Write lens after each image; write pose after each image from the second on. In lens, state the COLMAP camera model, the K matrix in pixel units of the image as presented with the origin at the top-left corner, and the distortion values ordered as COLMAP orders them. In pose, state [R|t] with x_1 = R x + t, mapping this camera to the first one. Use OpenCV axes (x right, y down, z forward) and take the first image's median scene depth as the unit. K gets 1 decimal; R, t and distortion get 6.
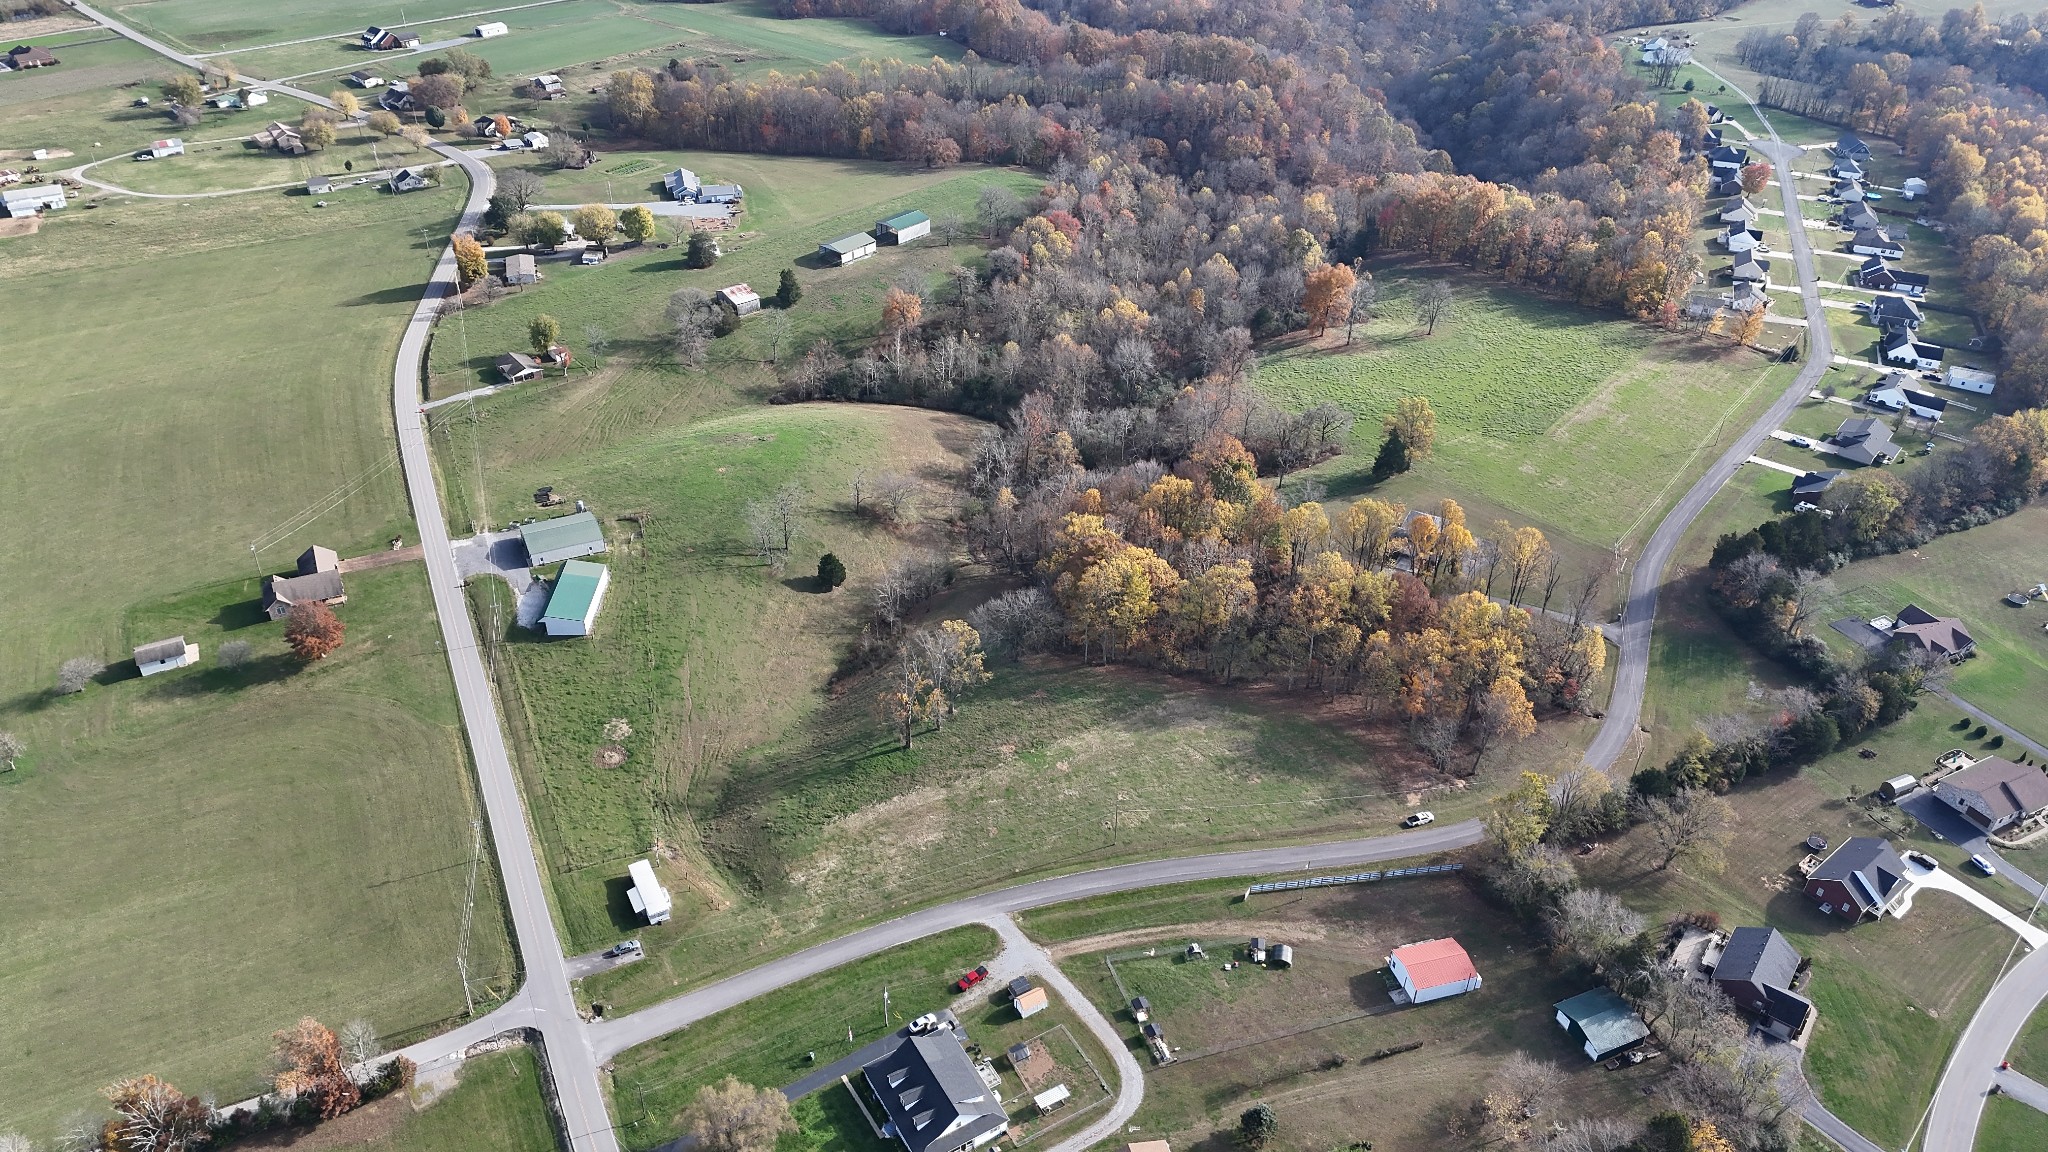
lens RADIAL K [[1444.2, 0, 1029.0], [0, 1444.2, 569.7], [0, 0, 1]] dist [0.066422, -0.061034]
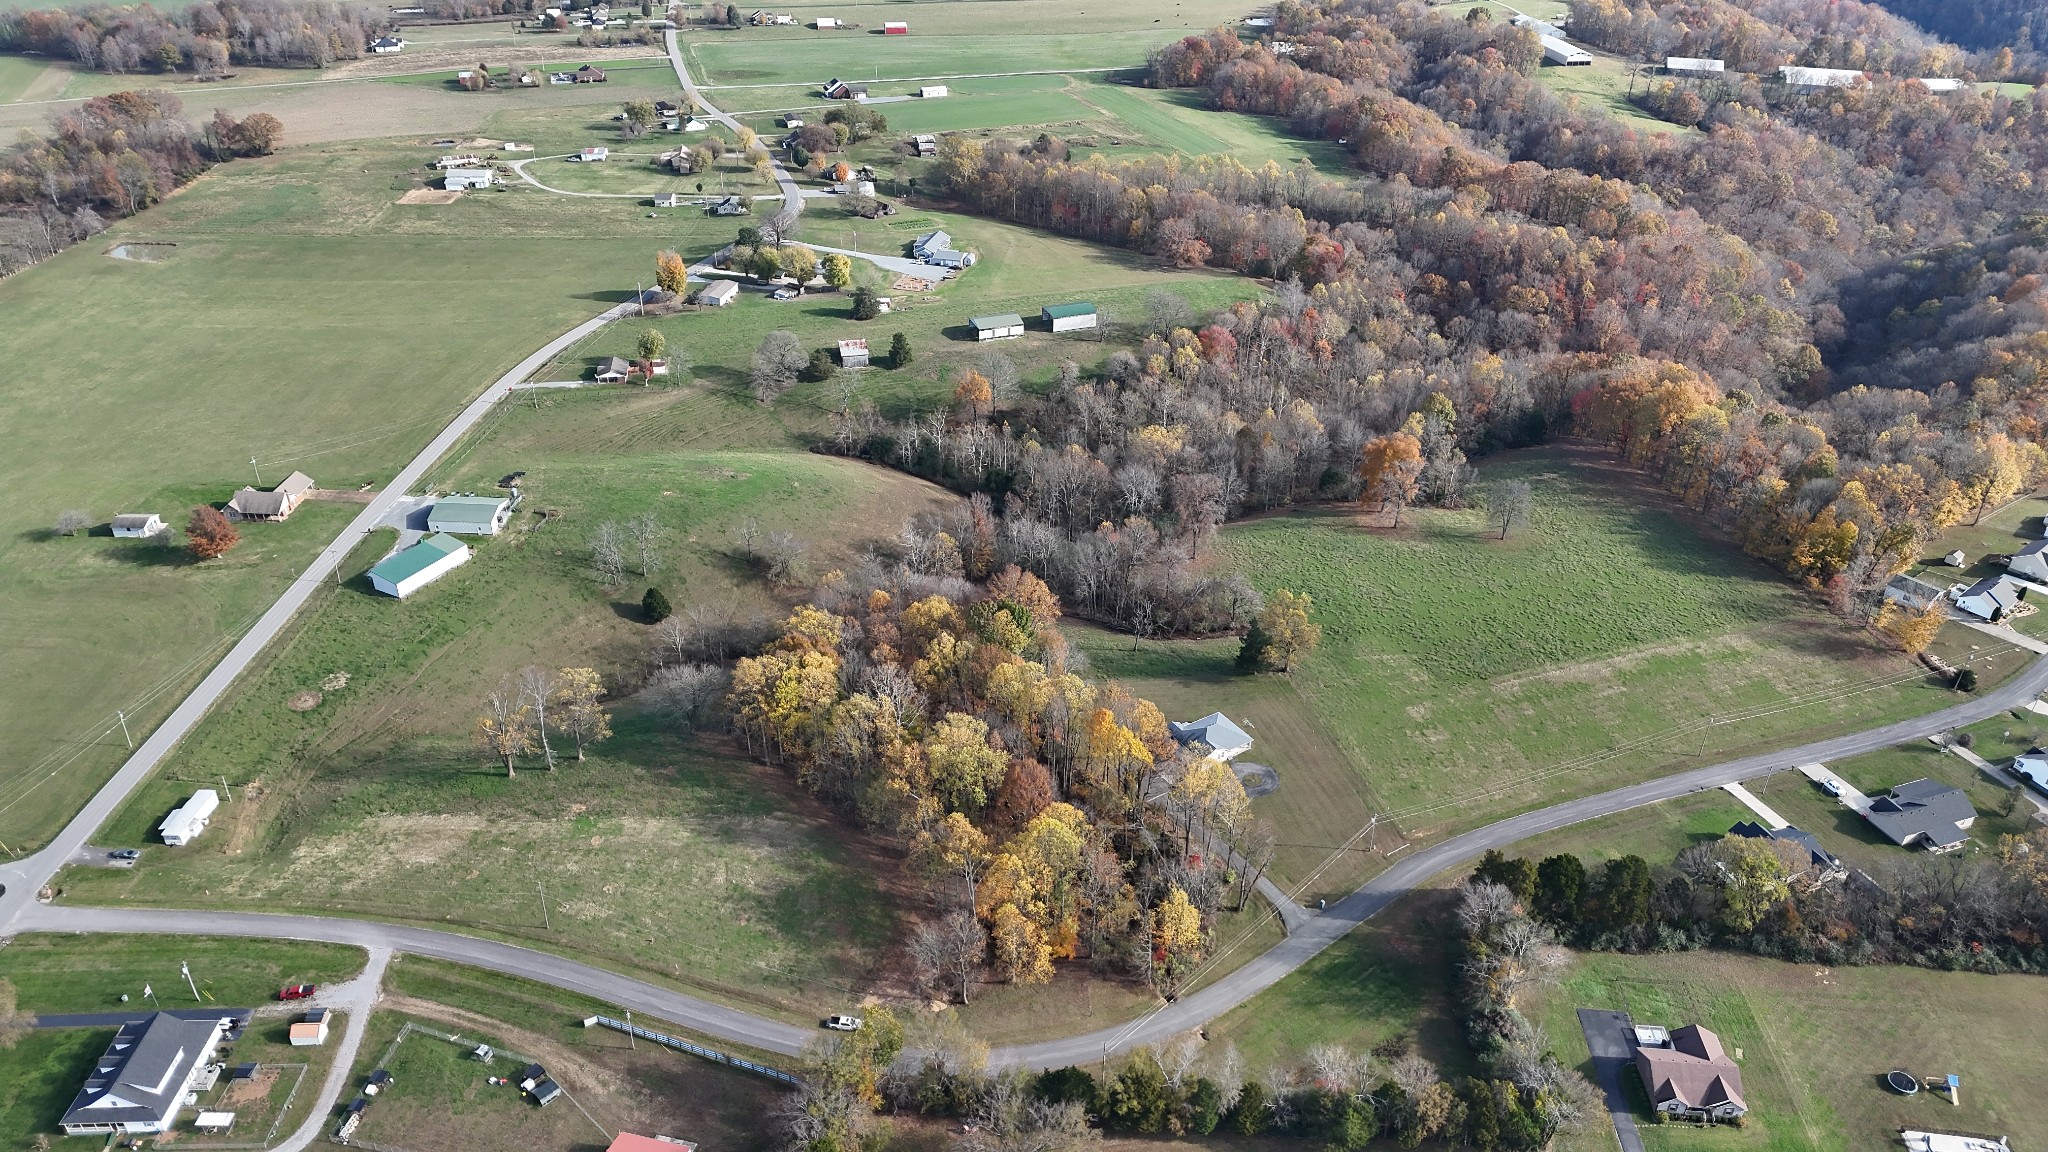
lens RADIAL K [[1444.2, 0, 1029.2], [0, 1444.2, 576.8], [0, 0, 1]] dist [0.066422, -0.061034]
pose [[0.868483, 0.246669, -0.429991, 0.526001], [-0.269138, 0.963061, 0.008874, -0.098309], [0.416297, 0.108020, 0.902789, 0.173781]]
